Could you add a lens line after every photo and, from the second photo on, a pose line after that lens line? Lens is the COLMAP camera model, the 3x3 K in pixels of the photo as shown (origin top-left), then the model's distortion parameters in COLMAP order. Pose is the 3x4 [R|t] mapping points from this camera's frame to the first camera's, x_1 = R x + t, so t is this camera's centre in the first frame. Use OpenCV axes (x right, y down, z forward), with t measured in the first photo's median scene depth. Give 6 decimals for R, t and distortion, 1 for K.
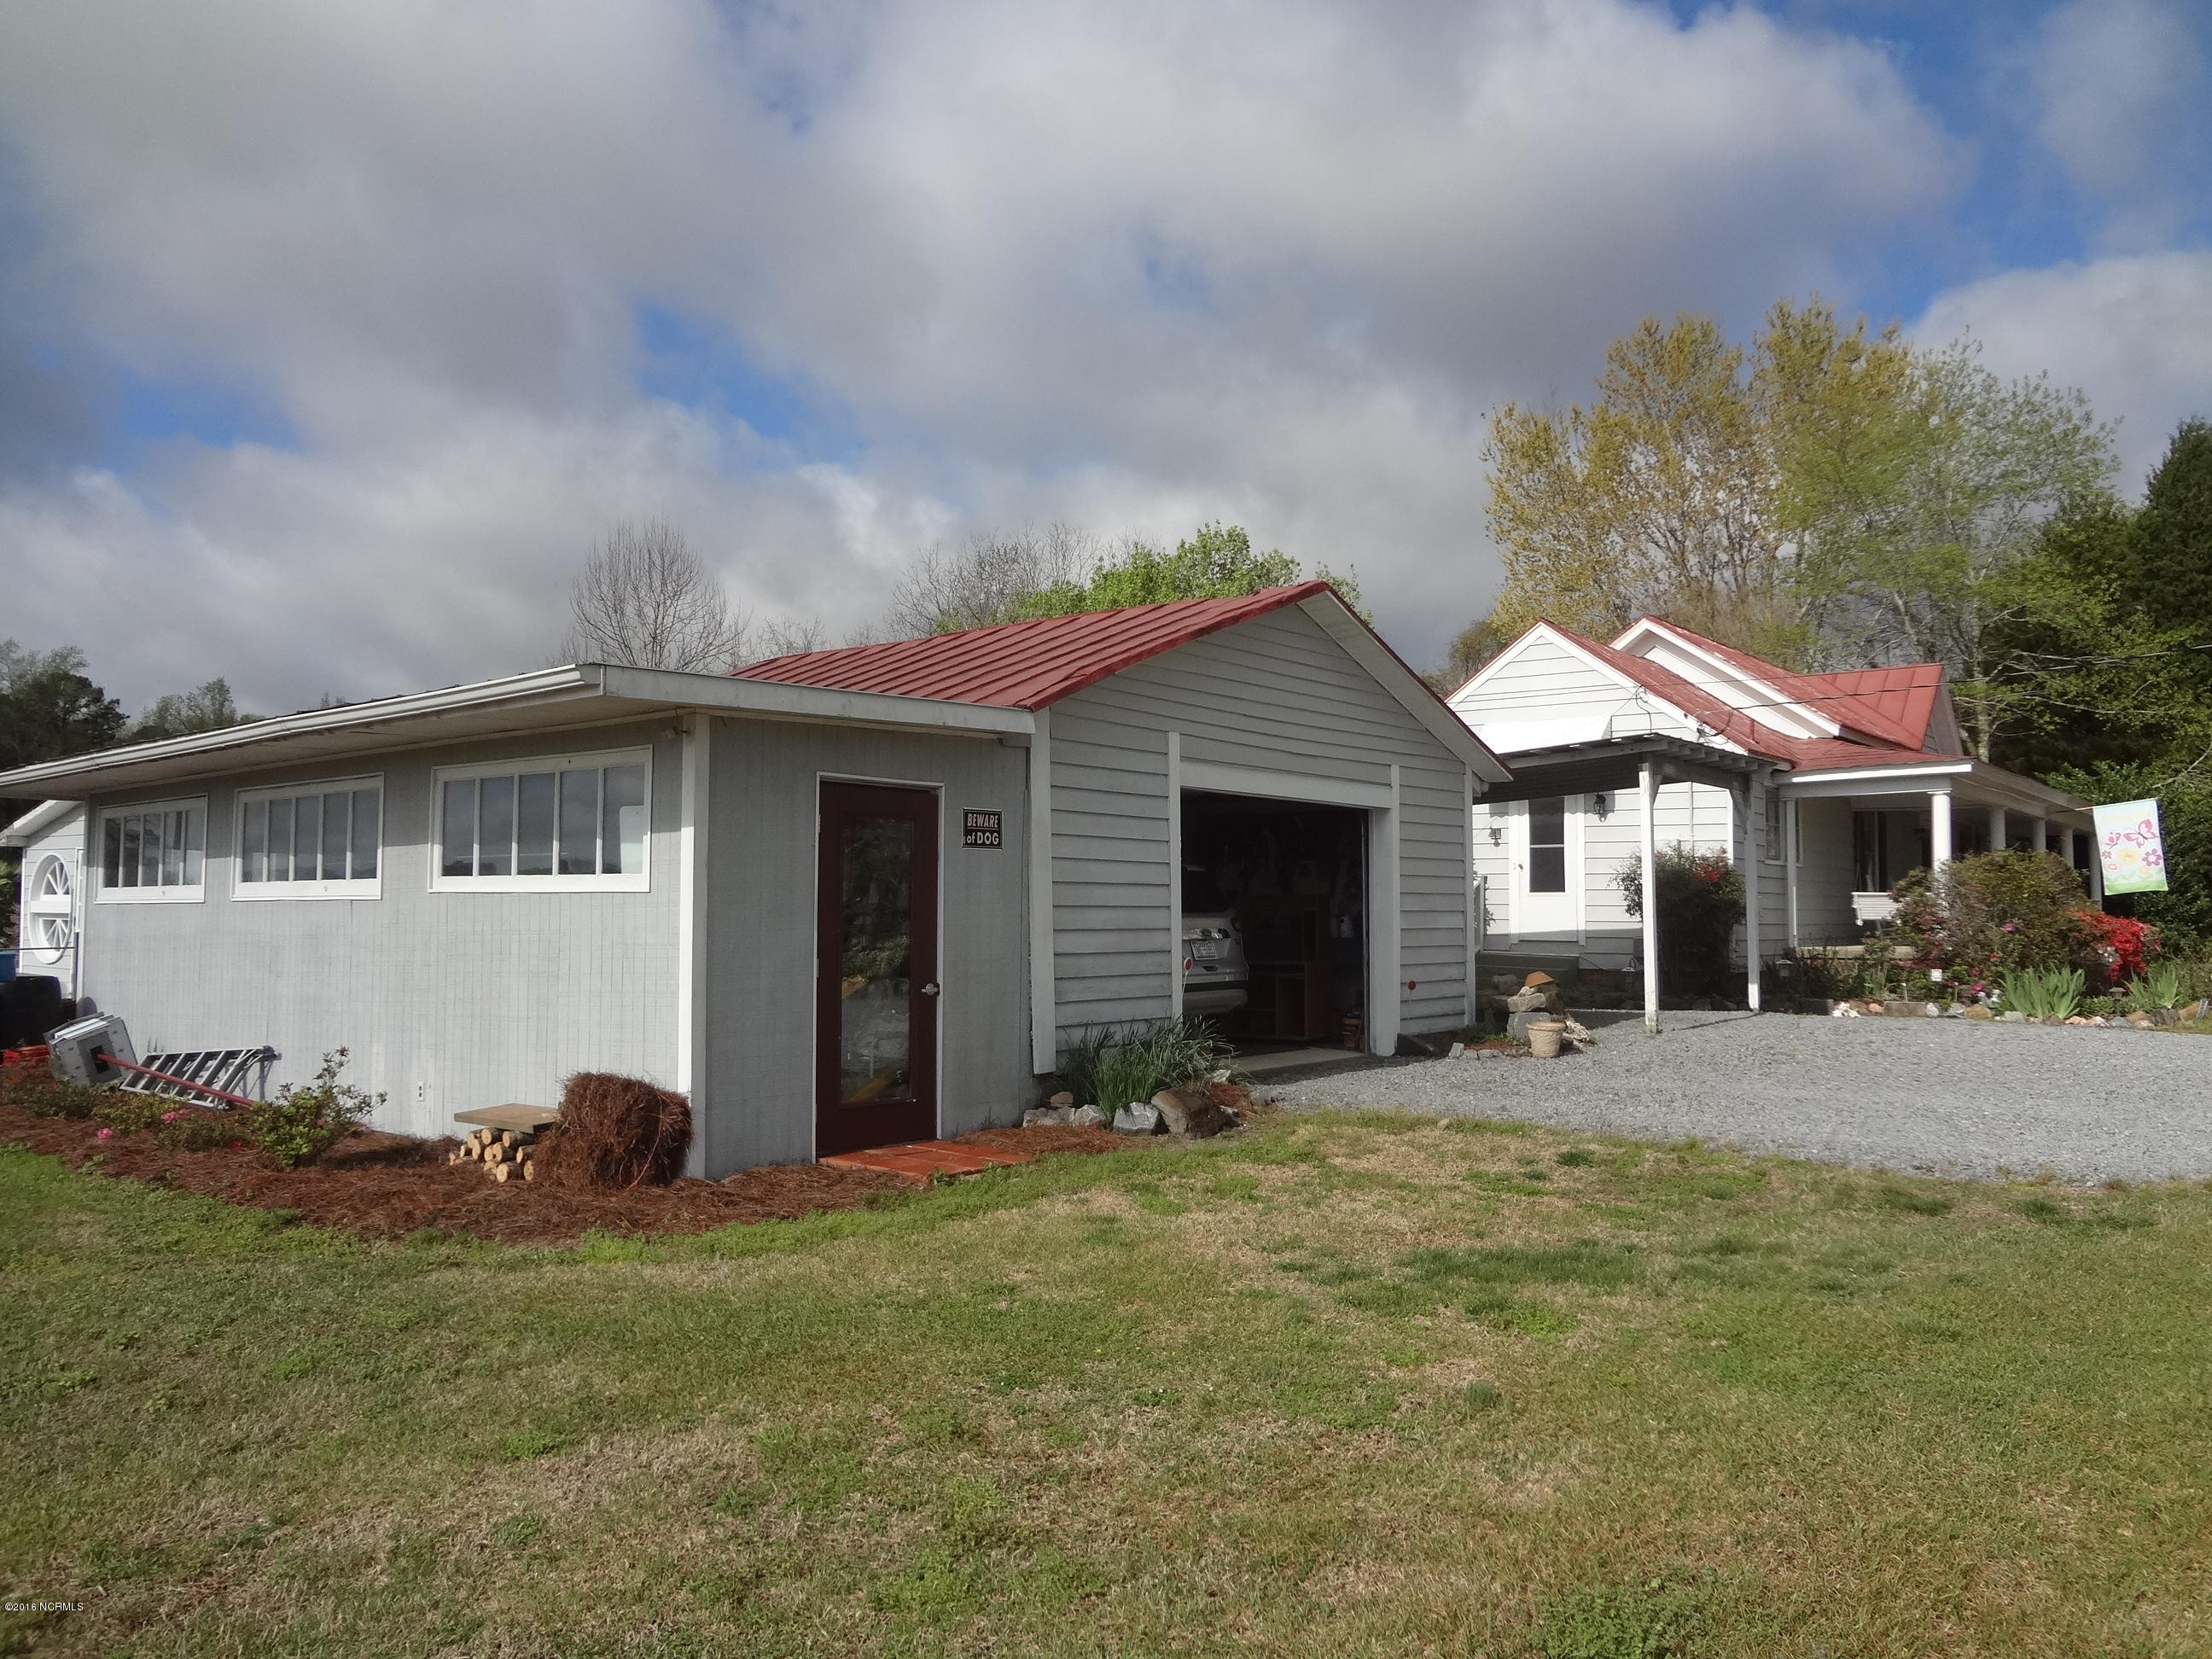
lens RADIAL K [[1631.4, 0, 1107.8], [0, 1631.4, 809.5], [0, 0, 1]] dist [-0.036390, 0.001653]
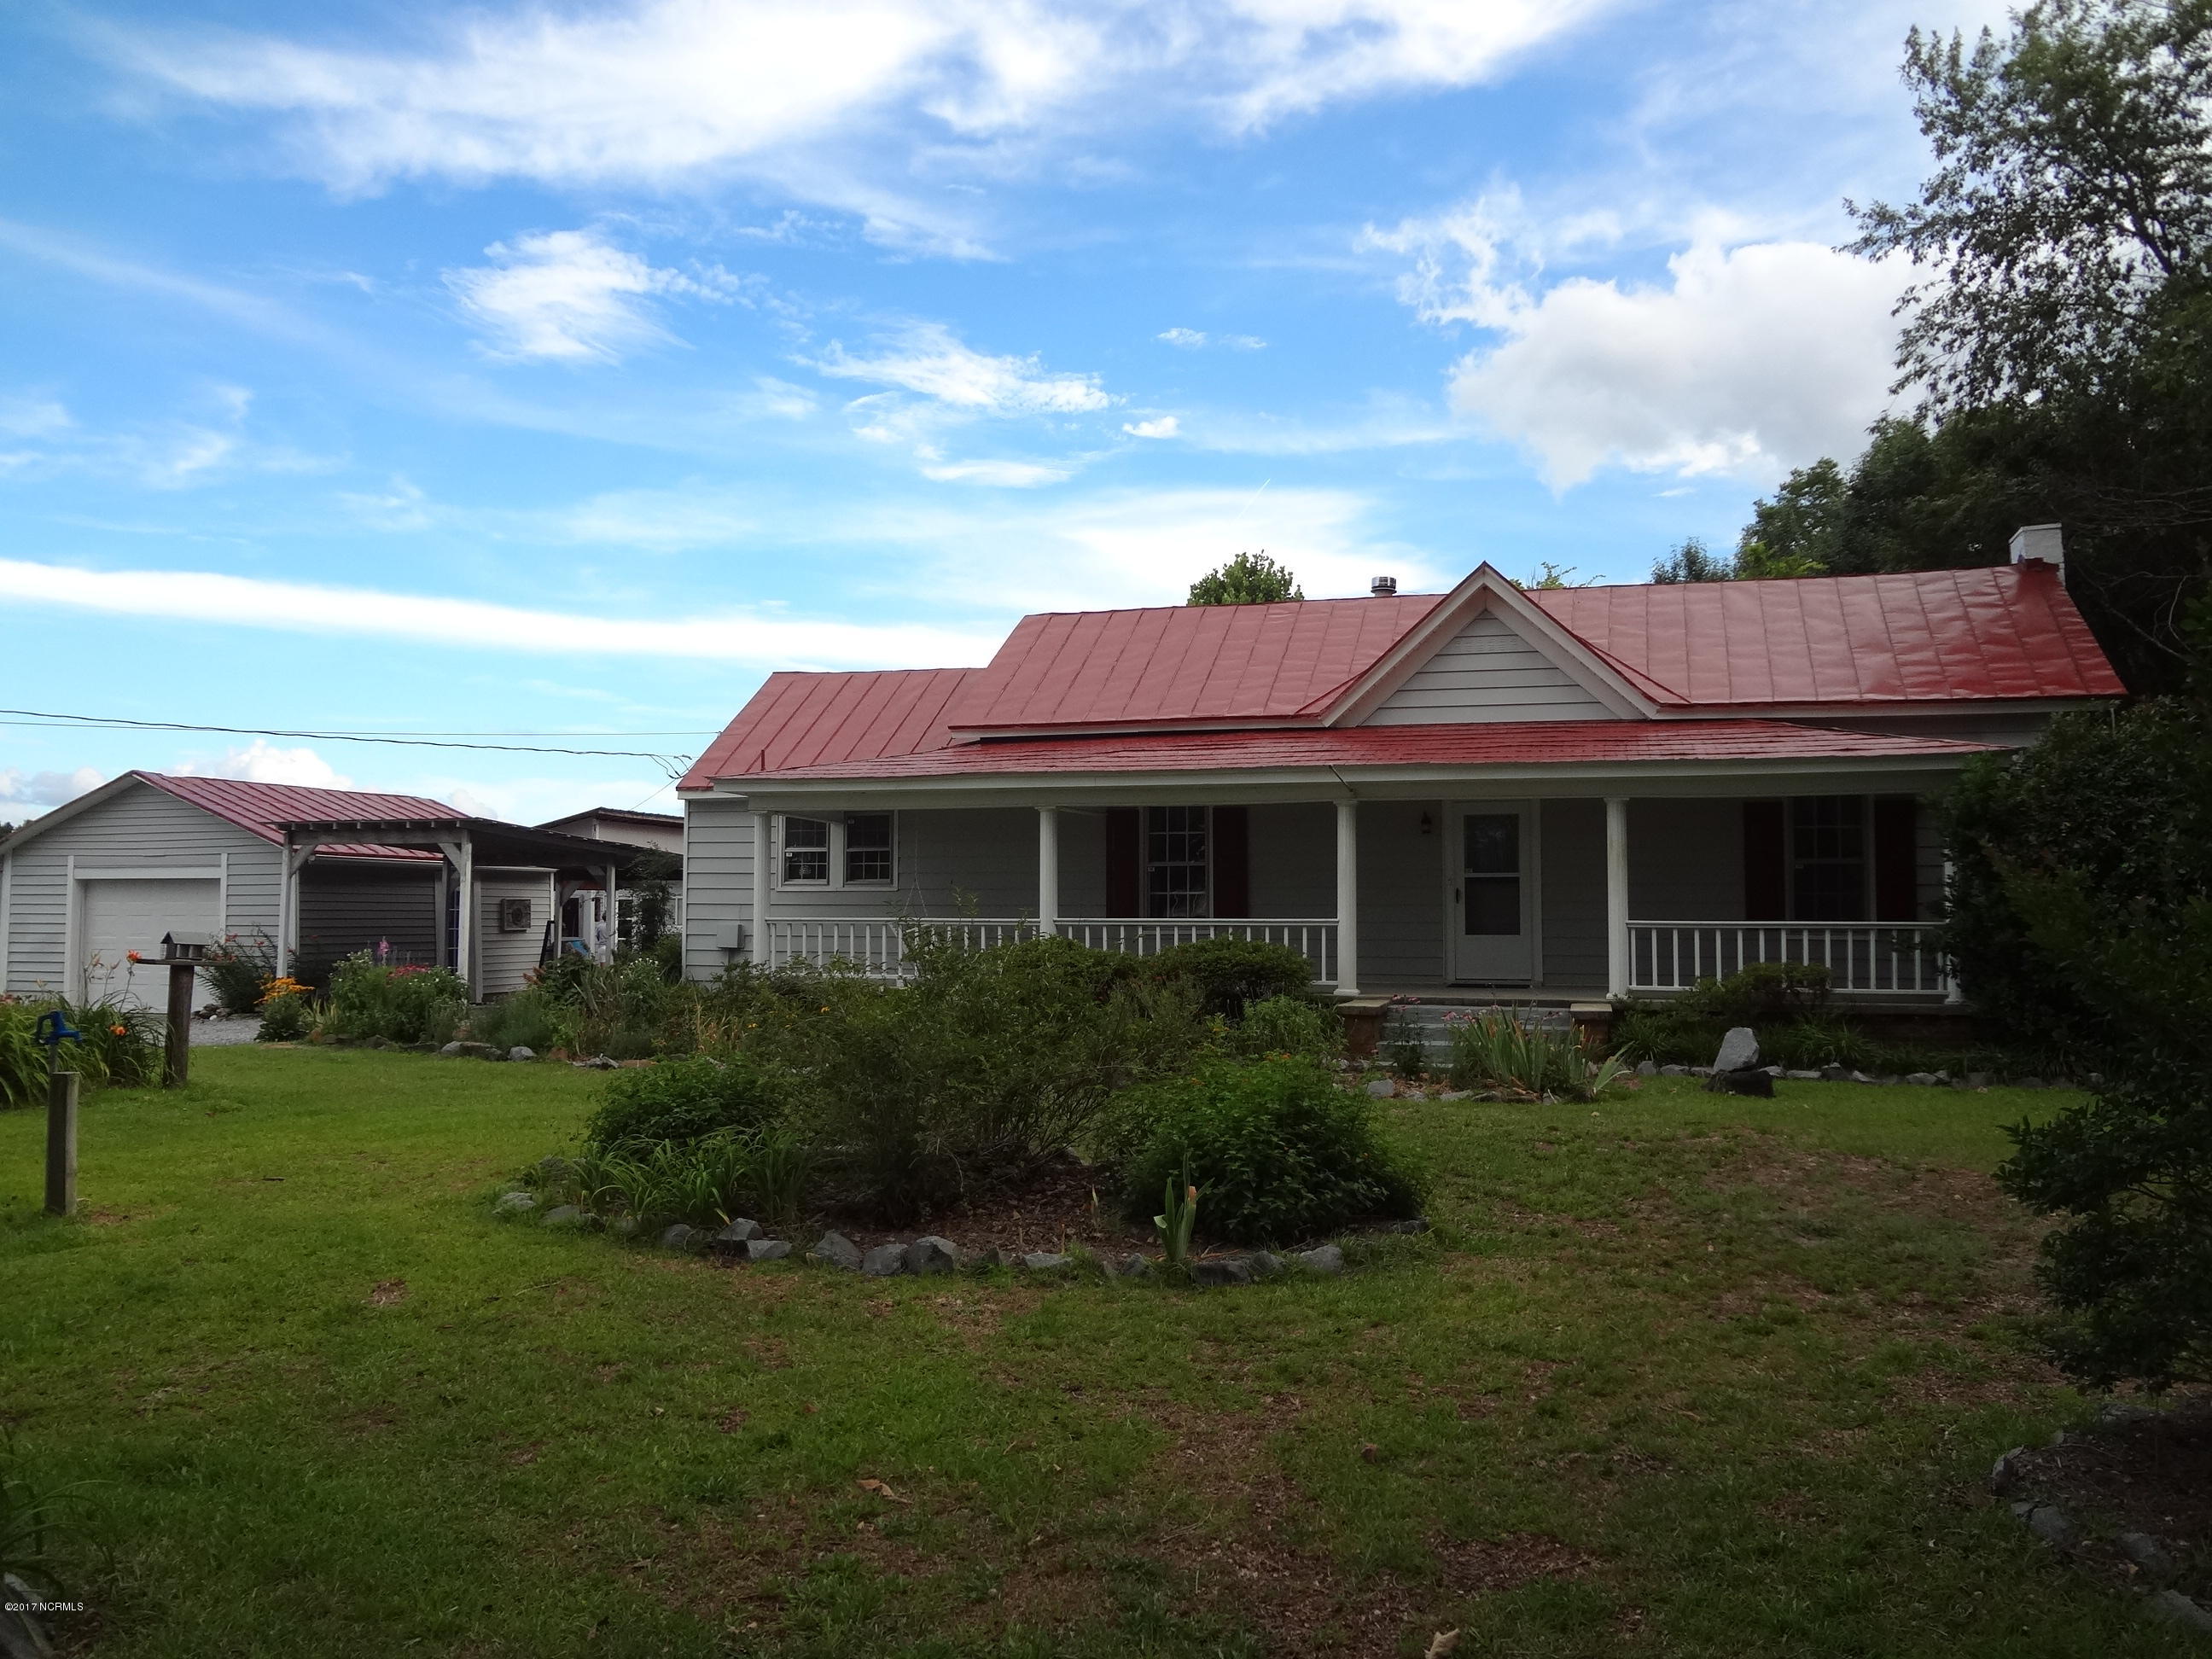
lens RADIAL K [[1668.9, 0, 1106.0], [0, 1668.9, 829.5], [0, 0, 1]] dist [-0.030533, 0.001643]
pose [[0.368143, -0.054986, -0.928142, 2.209702], [0.060019, 0.997573, -0.035293, 0.068302], [0.927830, -0.042713, 0.370549, 1.225661]]
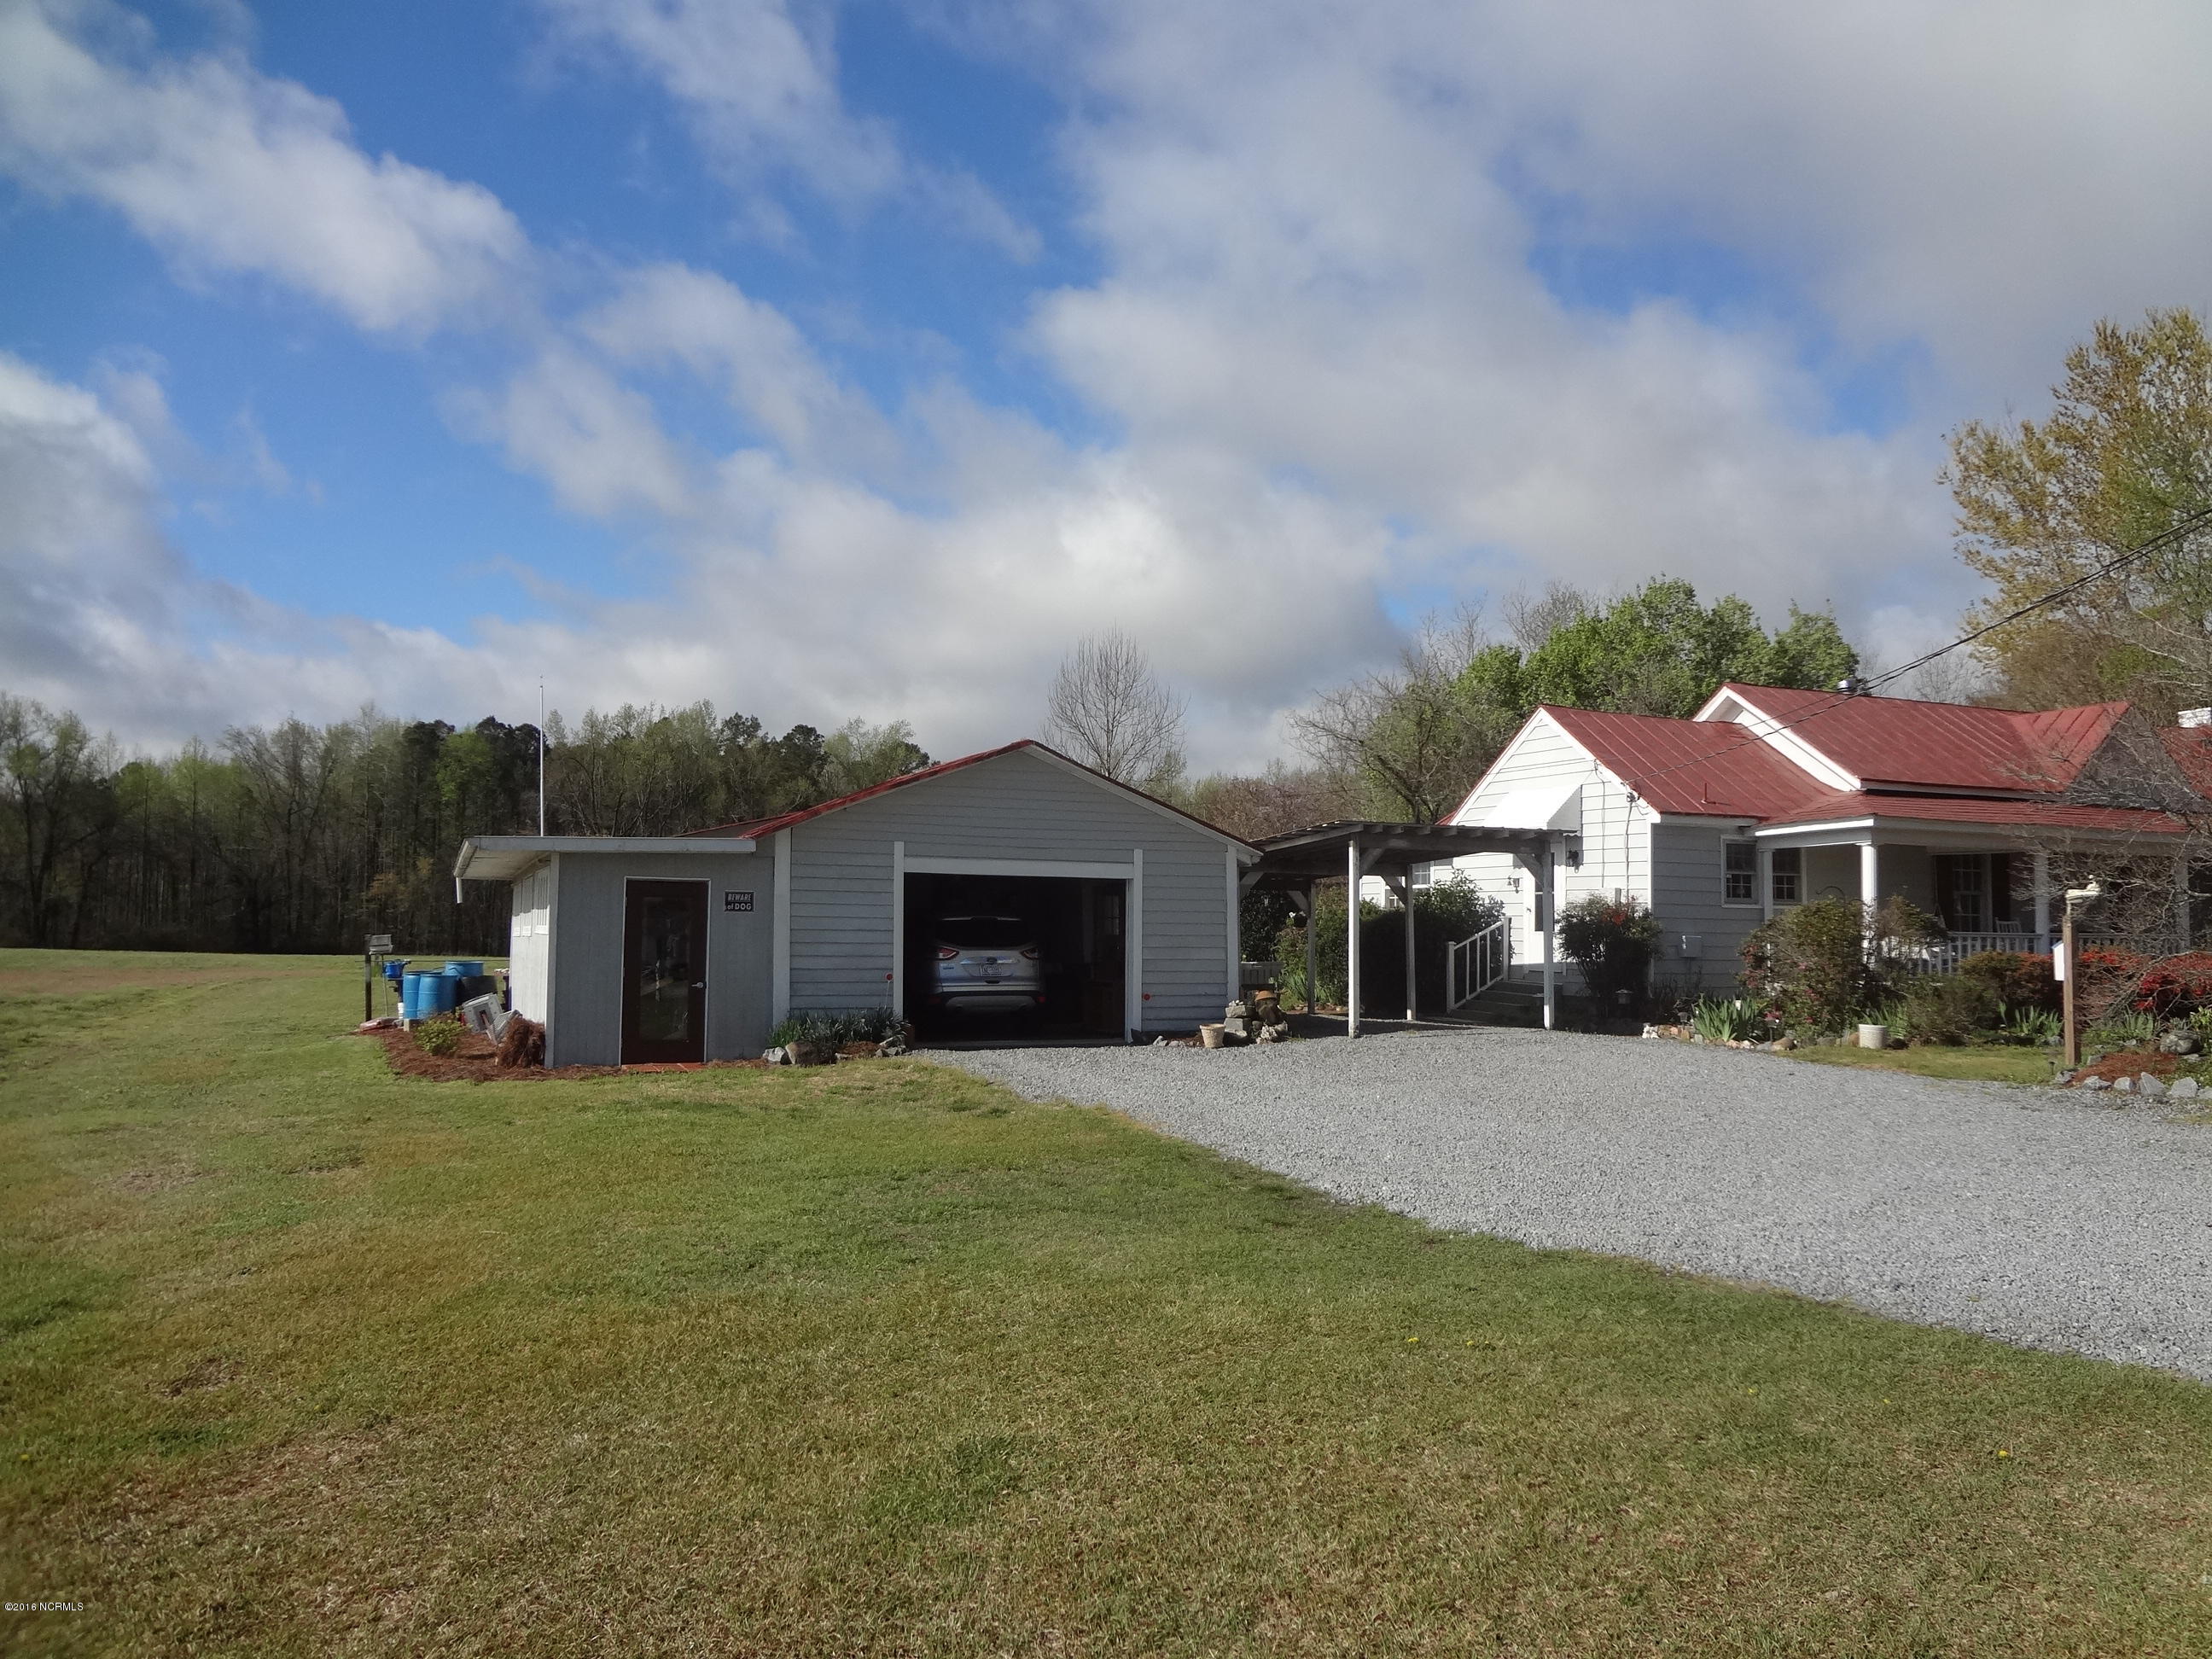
lens RADIAL K [[1631.4, 0, 1107.8], [0, 1631.4, 809.5], [0, 0, 1]] dist [-0.036390, 0.001653]
pose [[0.883872, -0.029340, -0.466807, 0.852523], [0.021826, 0.999531, -0.021497, -0.032071], [0.467219, 0.008812, 0.884098, -0.338098]]
